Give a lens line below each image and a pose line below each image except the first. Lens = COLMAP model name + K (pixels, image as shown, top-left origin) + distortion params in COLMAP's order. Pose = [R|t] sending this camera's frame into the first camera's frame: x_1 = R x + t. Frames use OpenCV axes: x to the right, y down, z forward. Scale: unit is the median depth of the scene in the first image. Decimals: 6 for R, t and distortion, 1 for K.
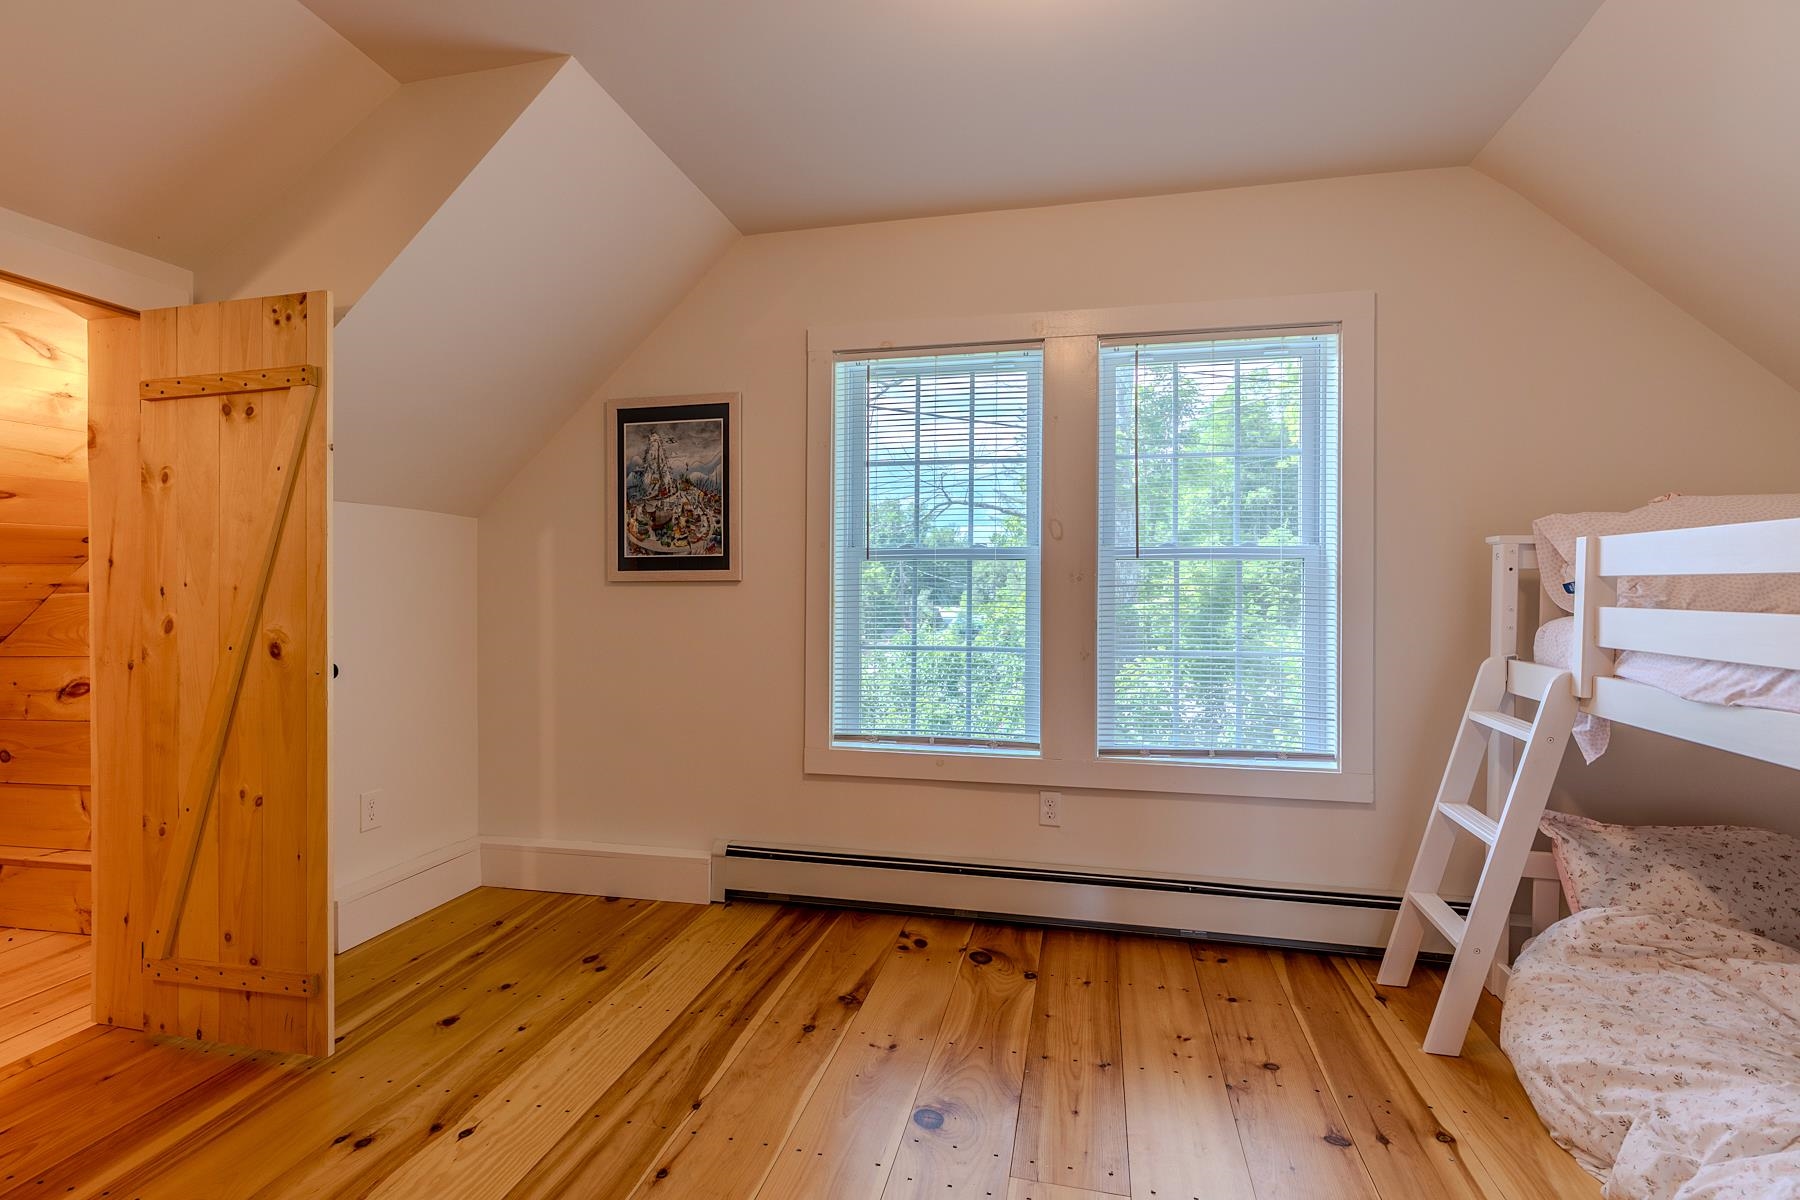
lens RADIAL K [[842.1, 0, 898.4], [0, 842.1, 602.7], [0, 0, 1]] dist [0.011196, 0.000900]
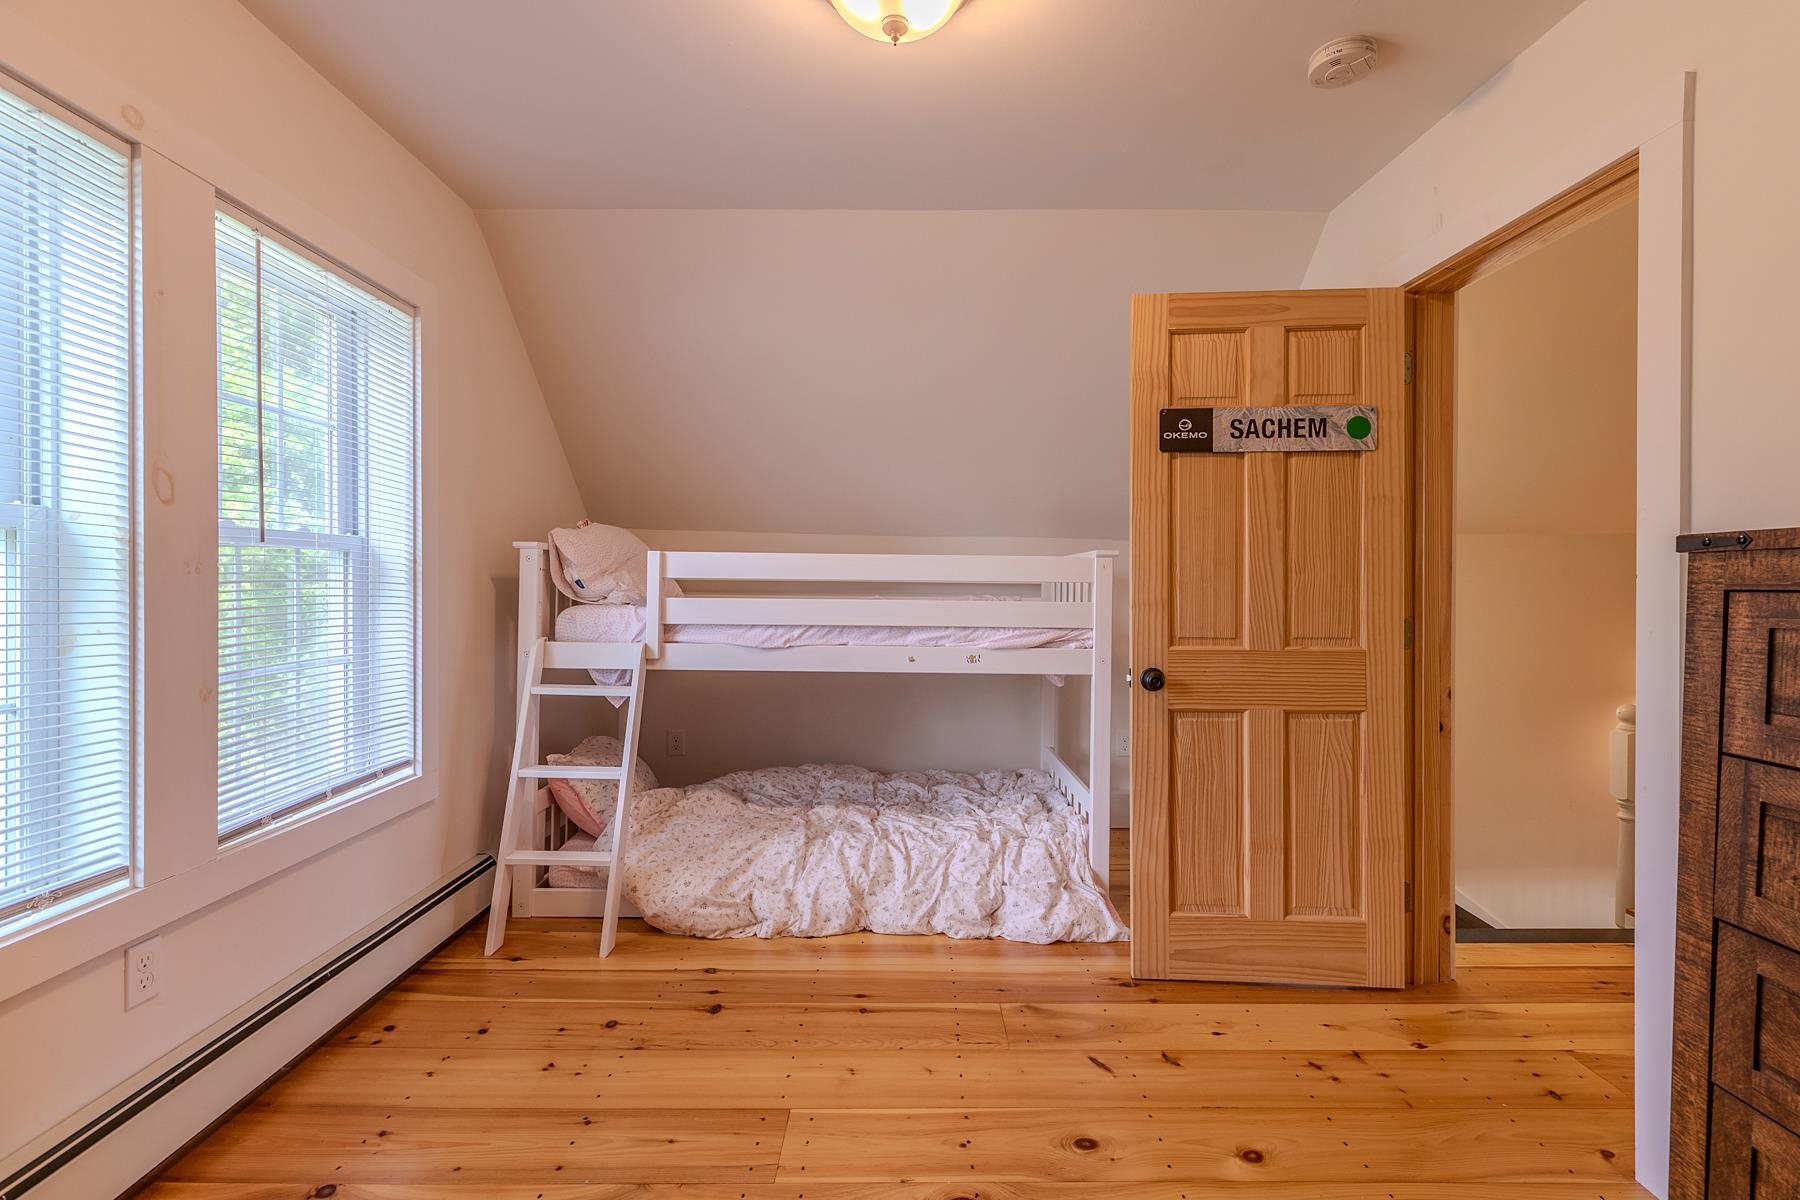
lens RADIAL K [[842.1, 0, 901.1], [0, 842.1, 587.7], [0, 0, 1]] dist [0.011196, 0.000900]
pose [[-0.240195, -0.009764, 0.970676, -0.746175], [0.009246, 0.999881, 0.012346, -0.028128], [-0.970681, 0.011940, -0.240076, 0.944893]]
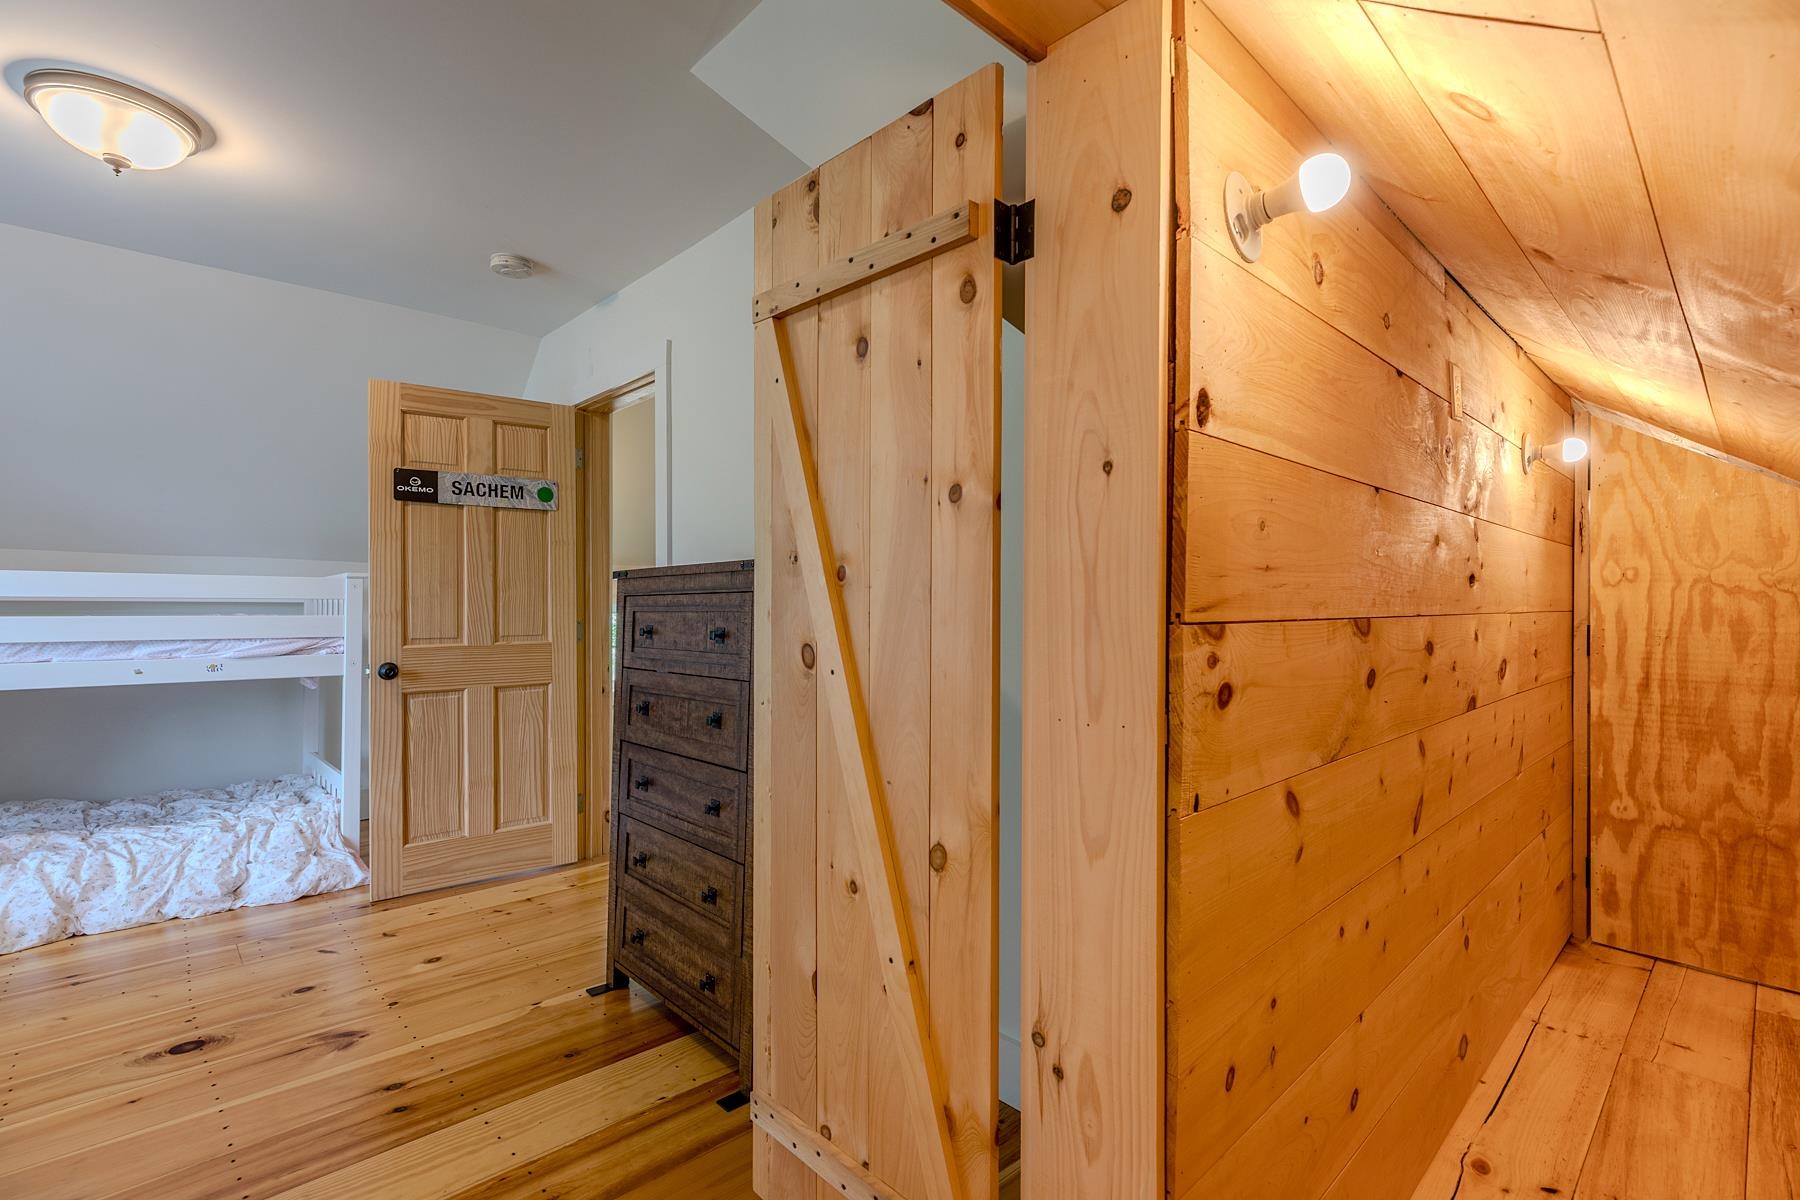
lens RADIAL K [[842.1, 0, 911.8], [0, 842.1, 596.9], [0, 0, 1]] dist [0.011196, 0.000900]
pose [[-0.836568, 0.008206, 0.547801, -1.417817], [0.011043, 0.999937, 0.001884, -0.009968], [-0.547751, 0.007625, -0.836606, 1.115629]]
